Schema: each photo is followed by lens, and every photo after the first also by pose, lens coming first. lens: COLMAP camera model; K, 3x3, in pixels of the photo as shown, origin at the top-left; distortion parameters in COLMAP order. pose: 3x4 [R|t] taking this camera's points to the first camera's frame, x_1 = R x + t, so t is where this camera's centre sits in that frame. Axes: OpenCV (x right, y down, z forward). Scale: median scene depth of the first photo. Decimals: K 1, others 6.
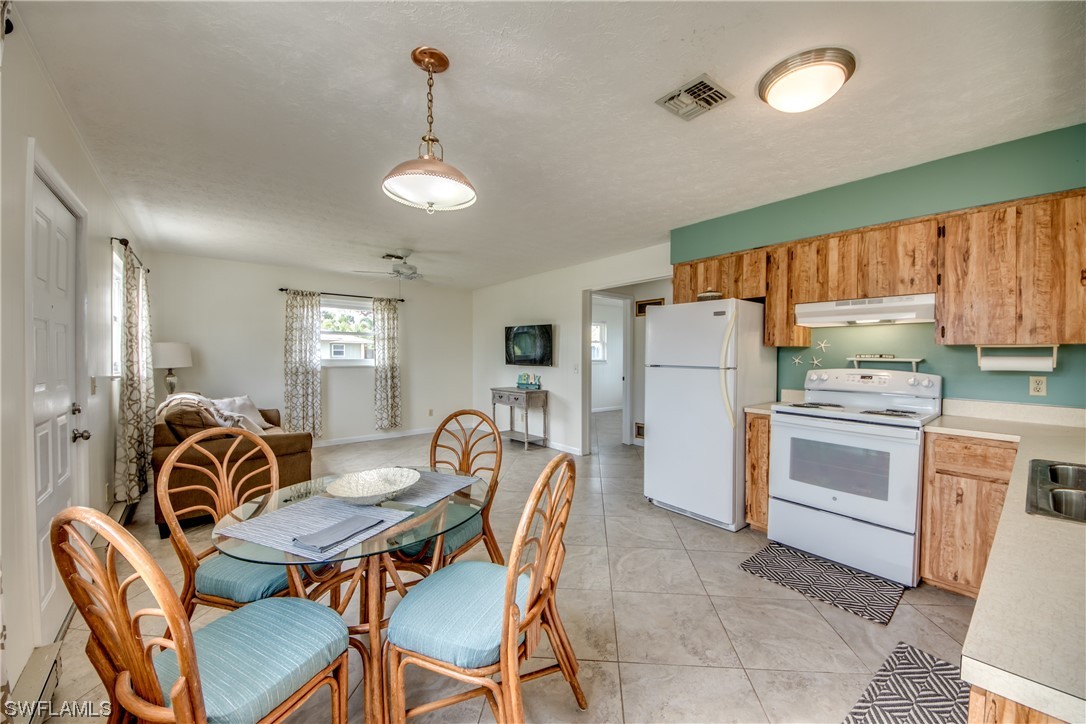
lens RADIAL K [[416.1, 0, 563.4], [0, 416.1, 361.8], [0, 0, 1]] dist [0.021144, -0.014179]
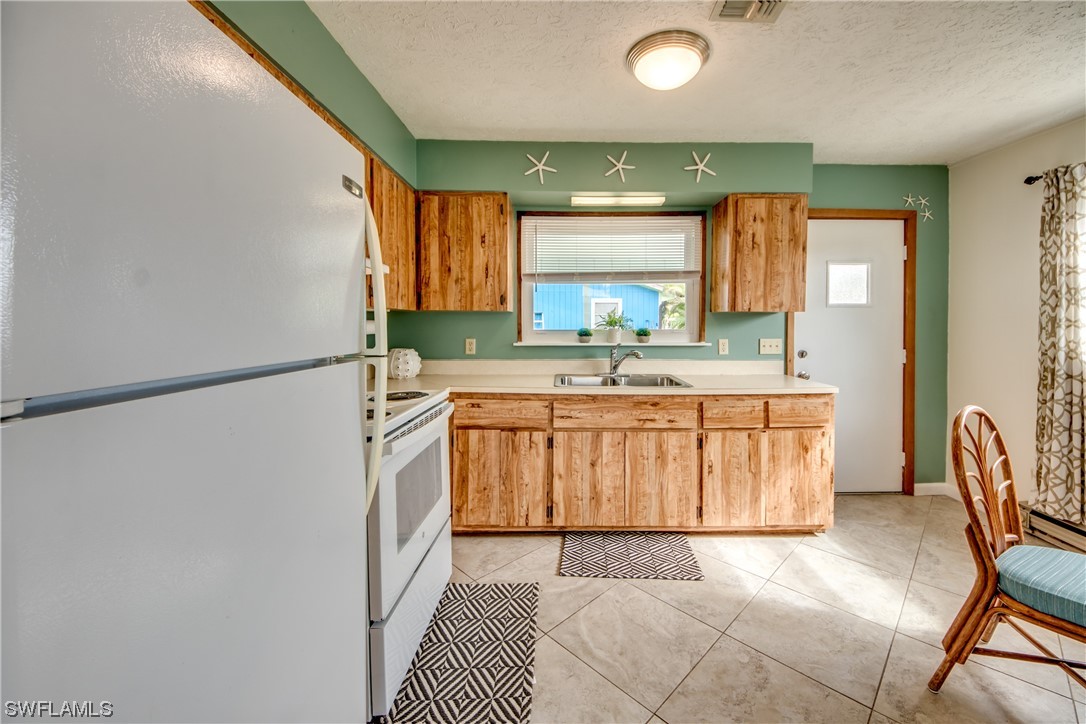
lens RADIAL K [[416.1, 0, 572.8], [0, 416.1, 328.9], [0, 0, 1]] dist [0.021144, -0.014179]
pose [[-0.769273, -0.012910, 0.638790, 0.039355], [0.007514, 0.999544, 0.029249, -0.013772], [-0.638877, 0.027300, -0.768825, 1.101548]]
